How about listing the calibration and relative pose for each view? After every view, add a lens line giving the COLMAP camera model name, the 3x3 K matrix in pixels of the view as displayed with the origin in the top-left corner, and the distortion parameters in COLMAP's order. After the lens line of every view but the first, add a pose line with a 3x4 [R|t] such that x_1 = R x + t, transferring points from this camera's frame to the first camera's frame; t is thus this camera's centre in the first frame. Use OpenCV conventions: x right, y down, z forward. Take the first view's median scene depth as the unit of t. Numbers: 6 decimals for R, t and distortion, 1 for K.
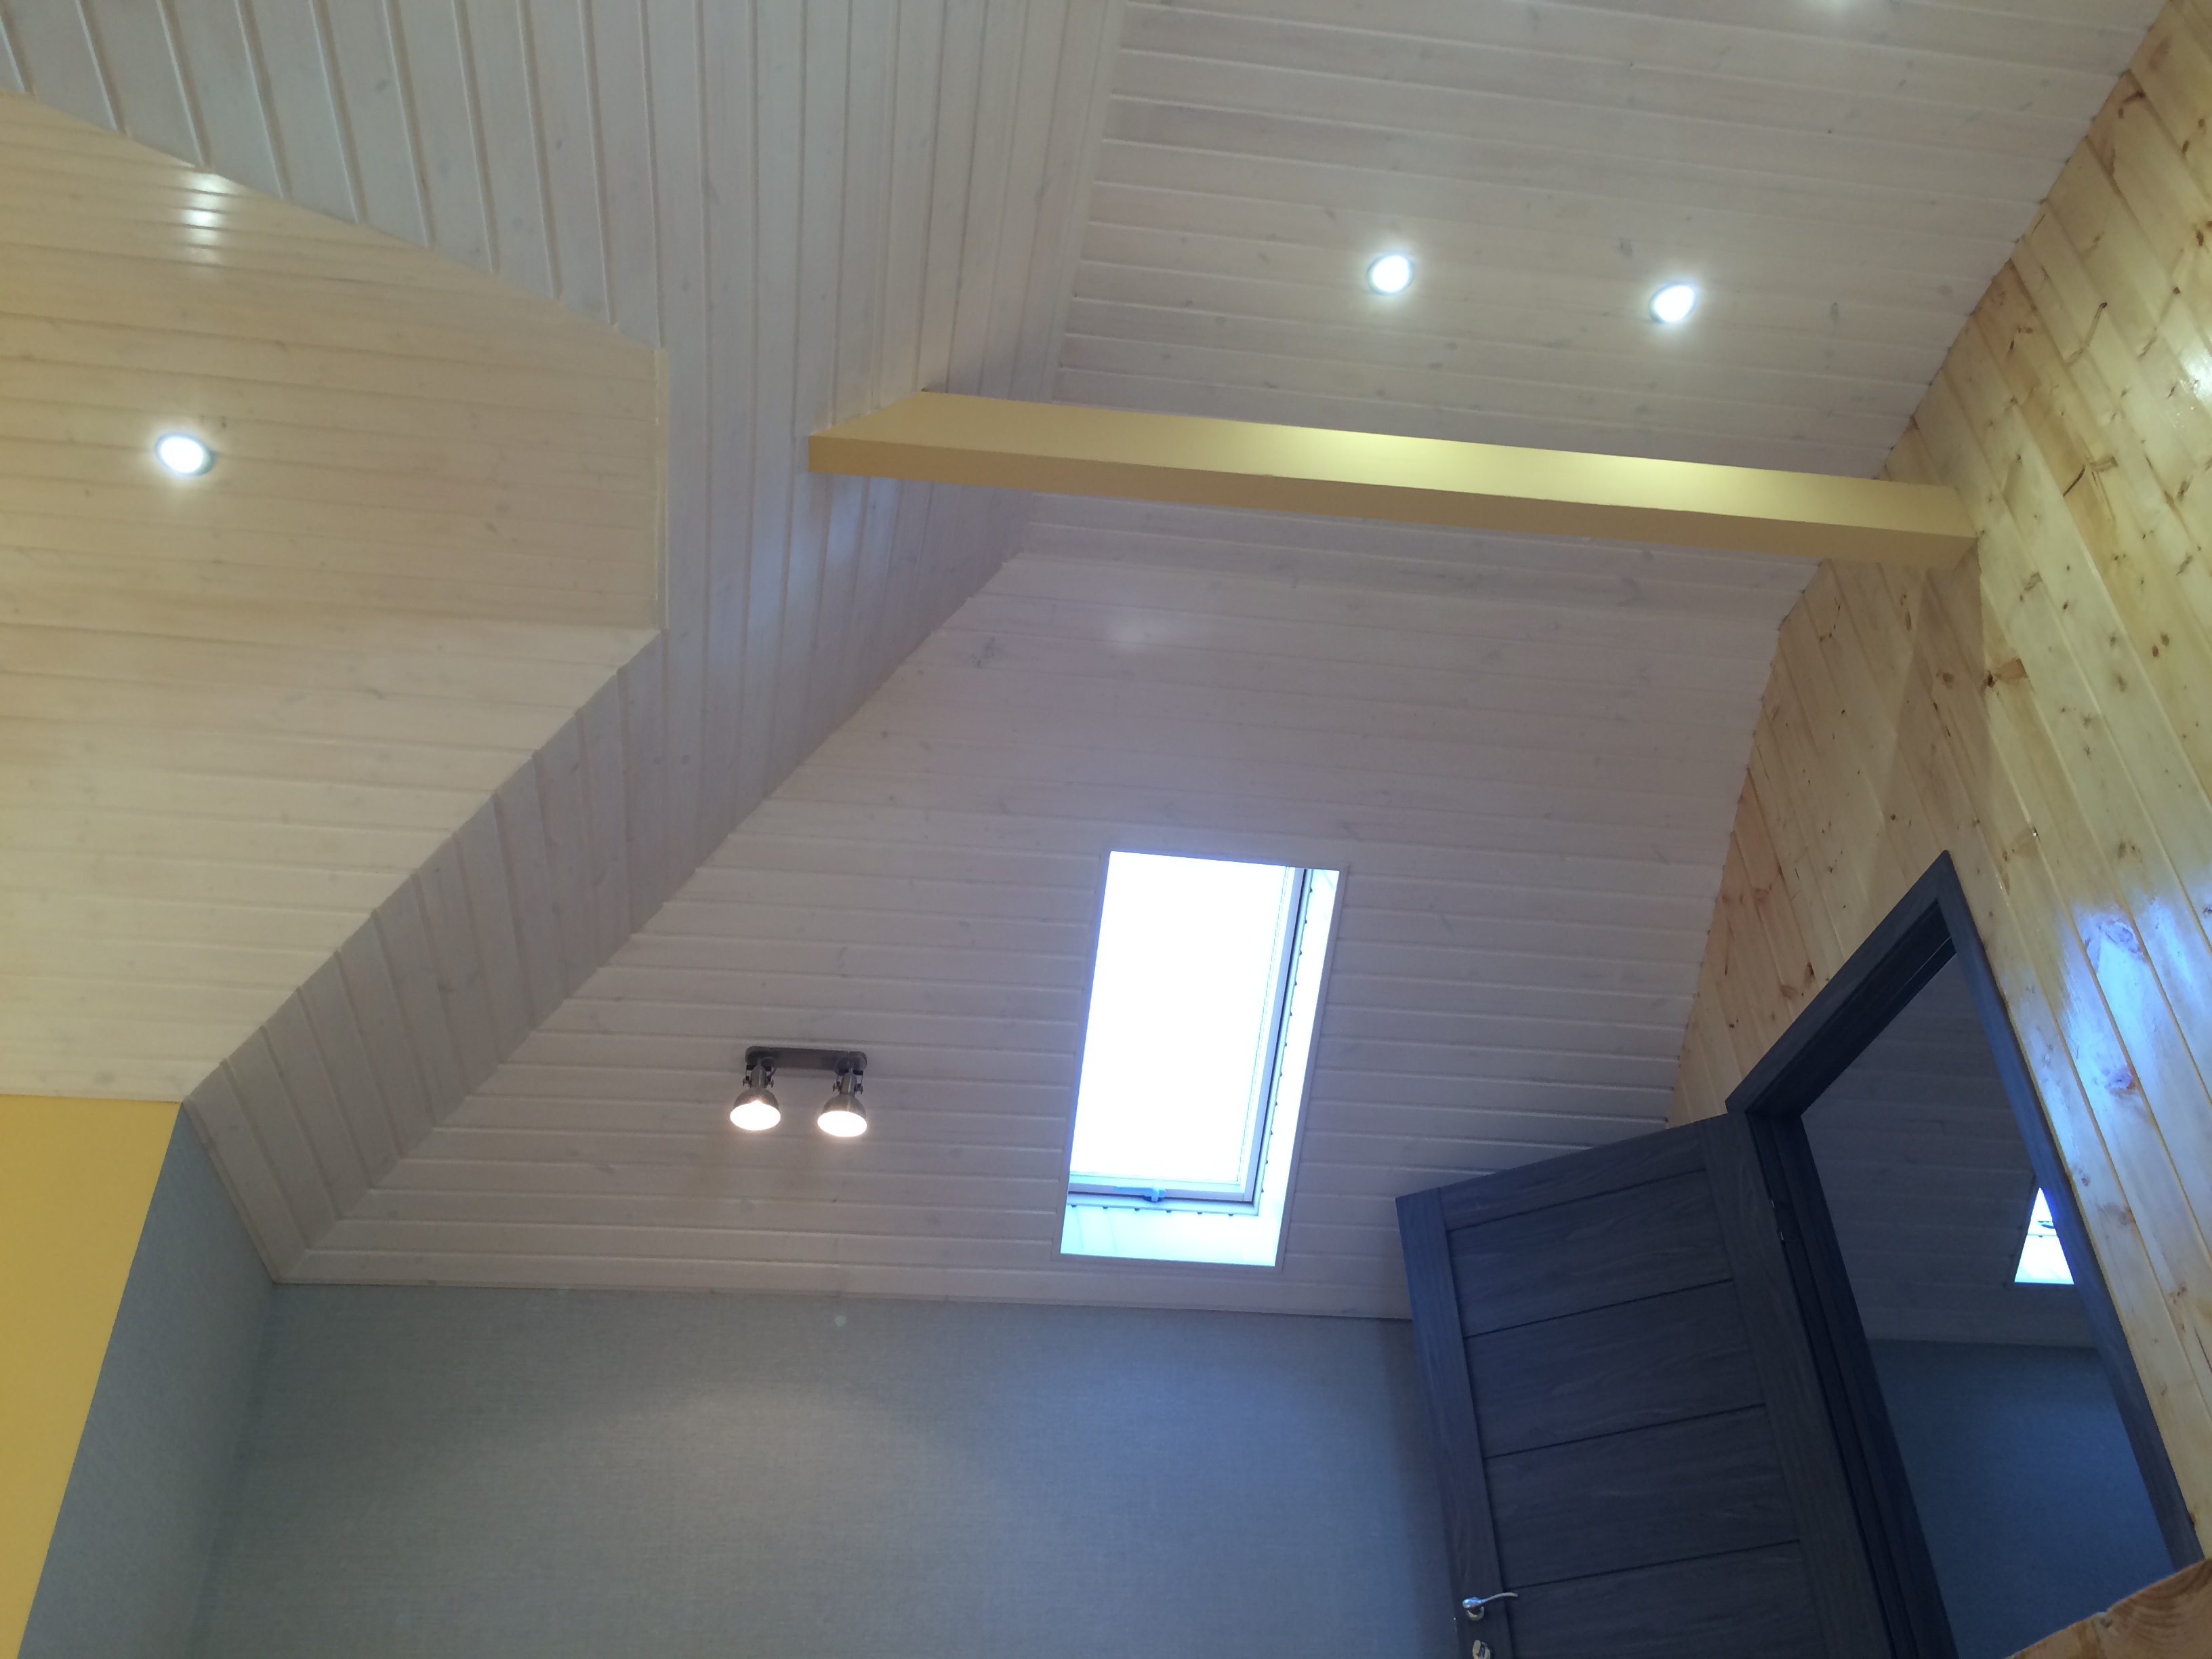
lens RADIAL K [[1897.7, 0, 1101.8], [0, 1897.7, 837.1], [0, 0, 1]] dist [0.089205, -0.128773]
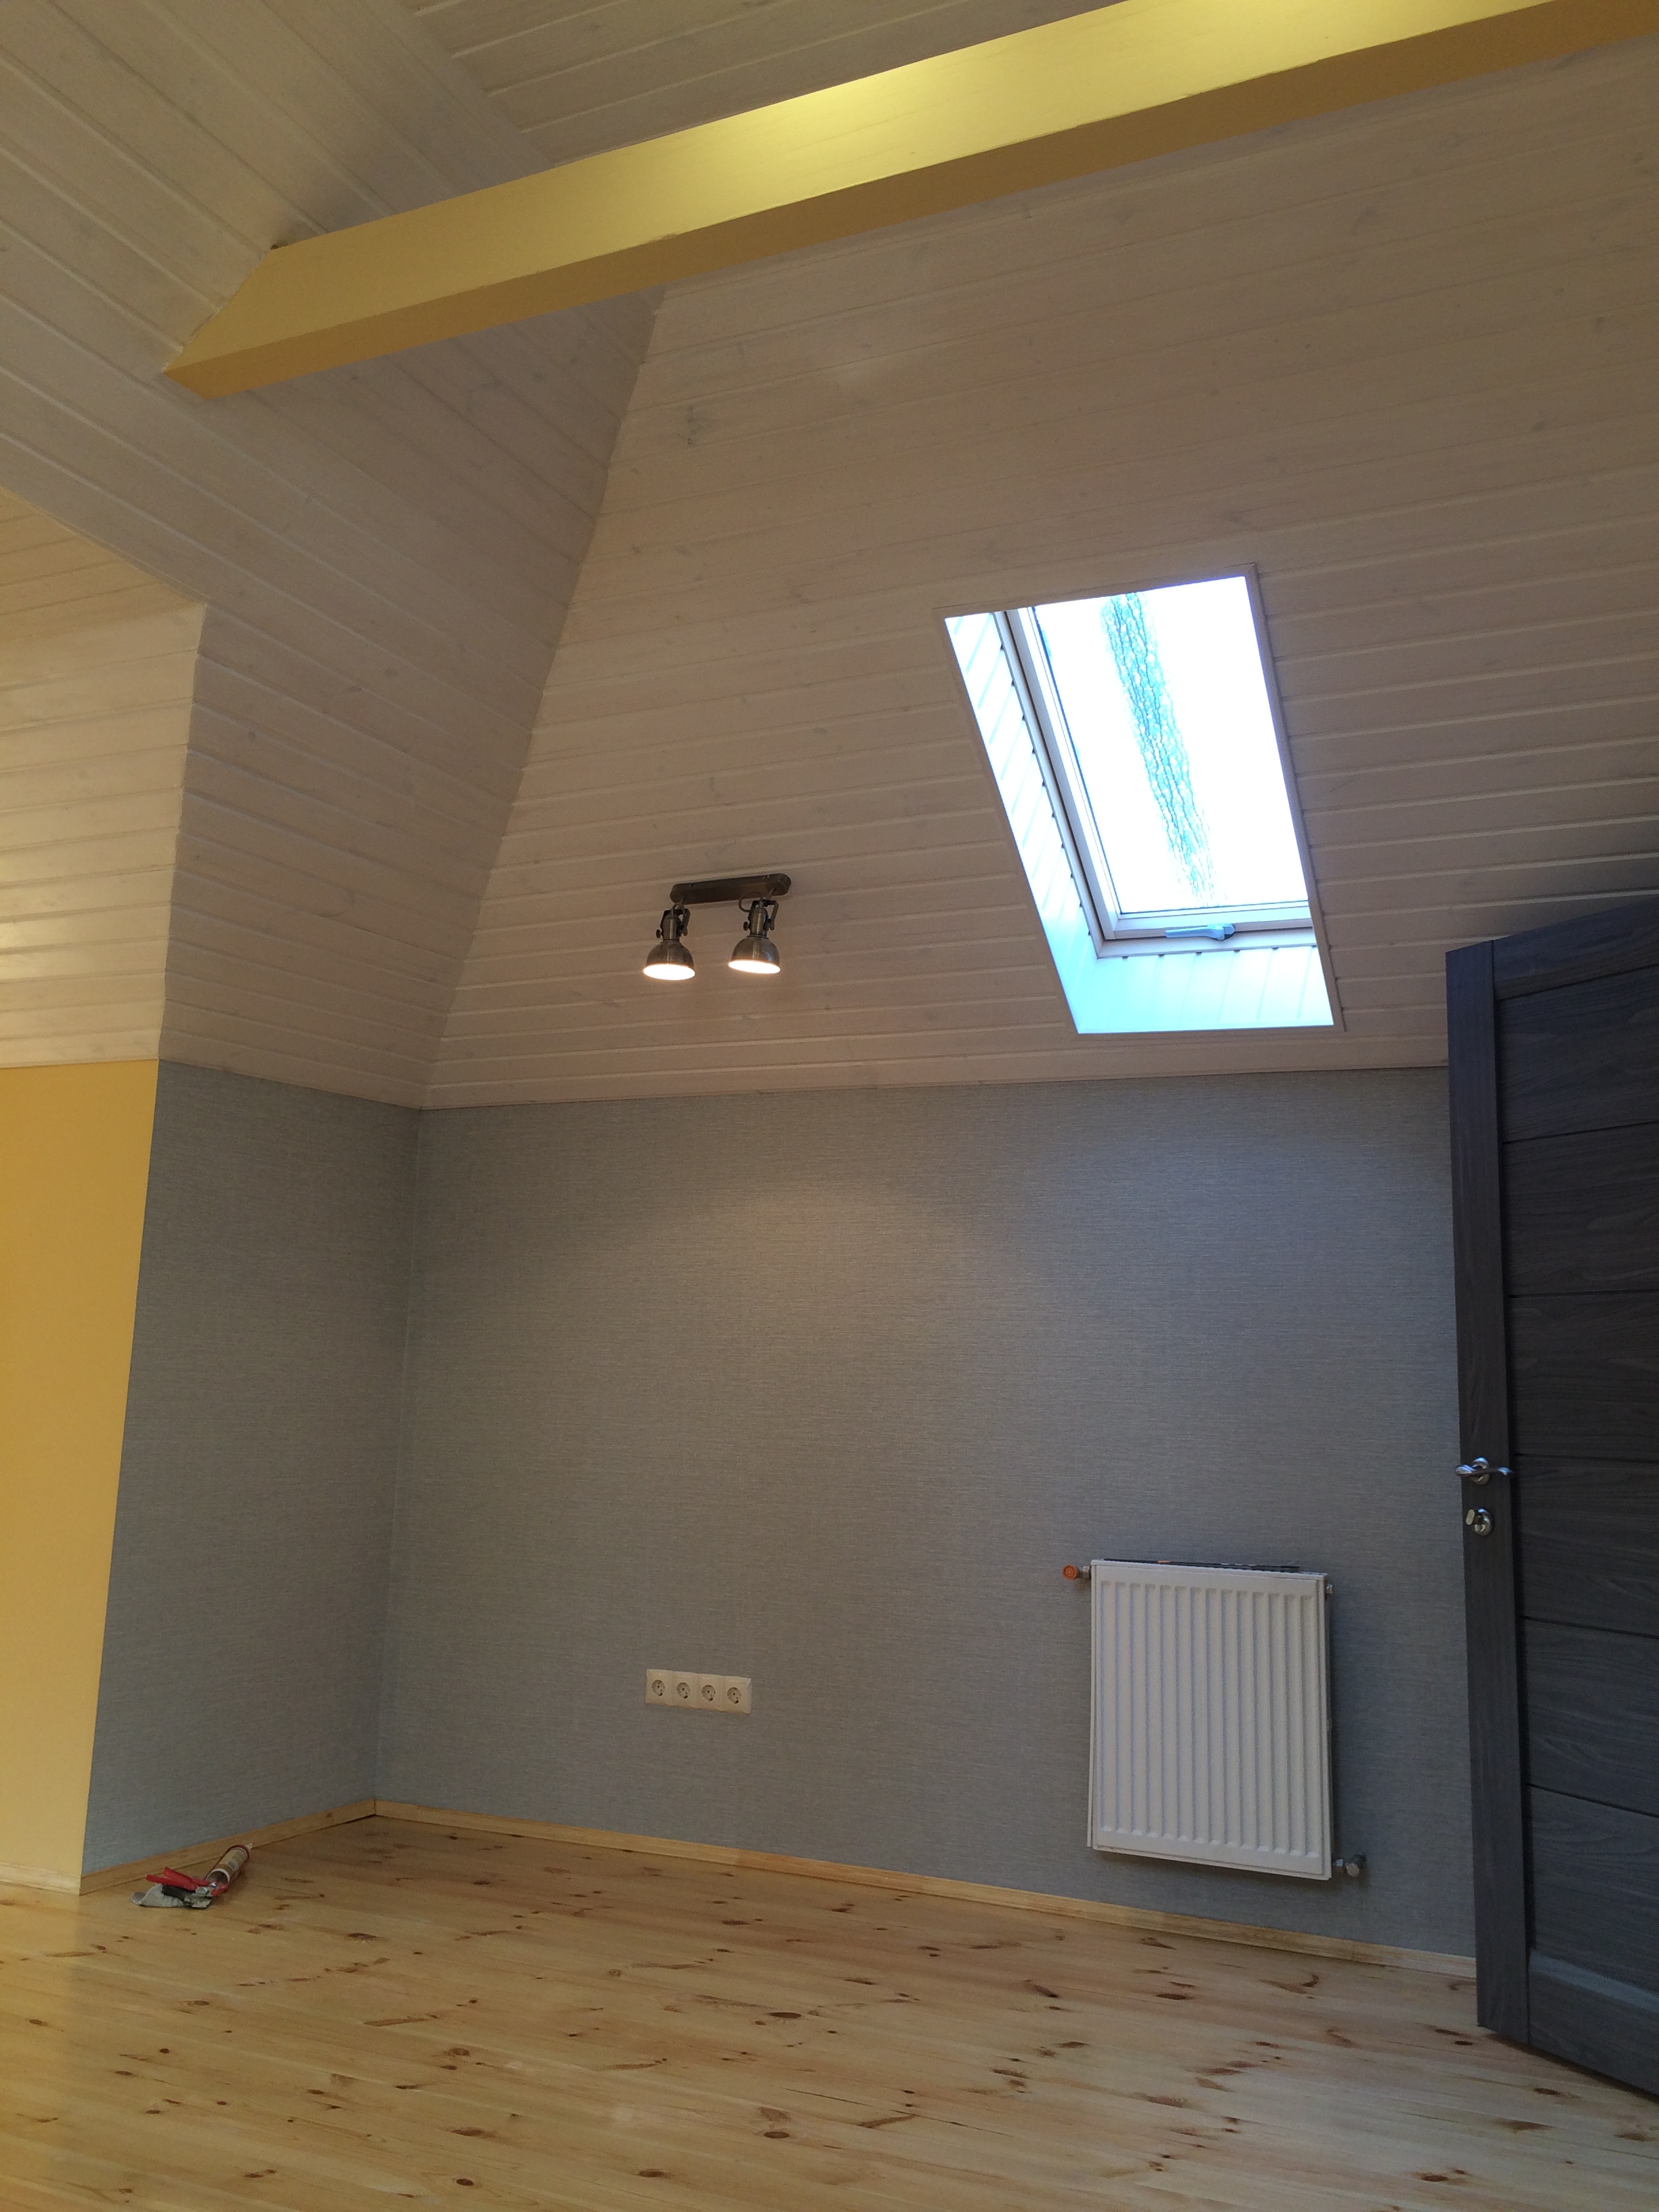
lens RADIAL K [[1893.4, 0, 829.5], [0, 1893.4, 1106.0], [0, 0, 1]] dist [0.095573, -0.118208]
pose [[0.830807, -0.030317, -0.555734, 0.401053], [0.284424, 0.881409, 0.377122, -0.126393], [0.478396, -0.471380, 0.740904, 0.299348]]
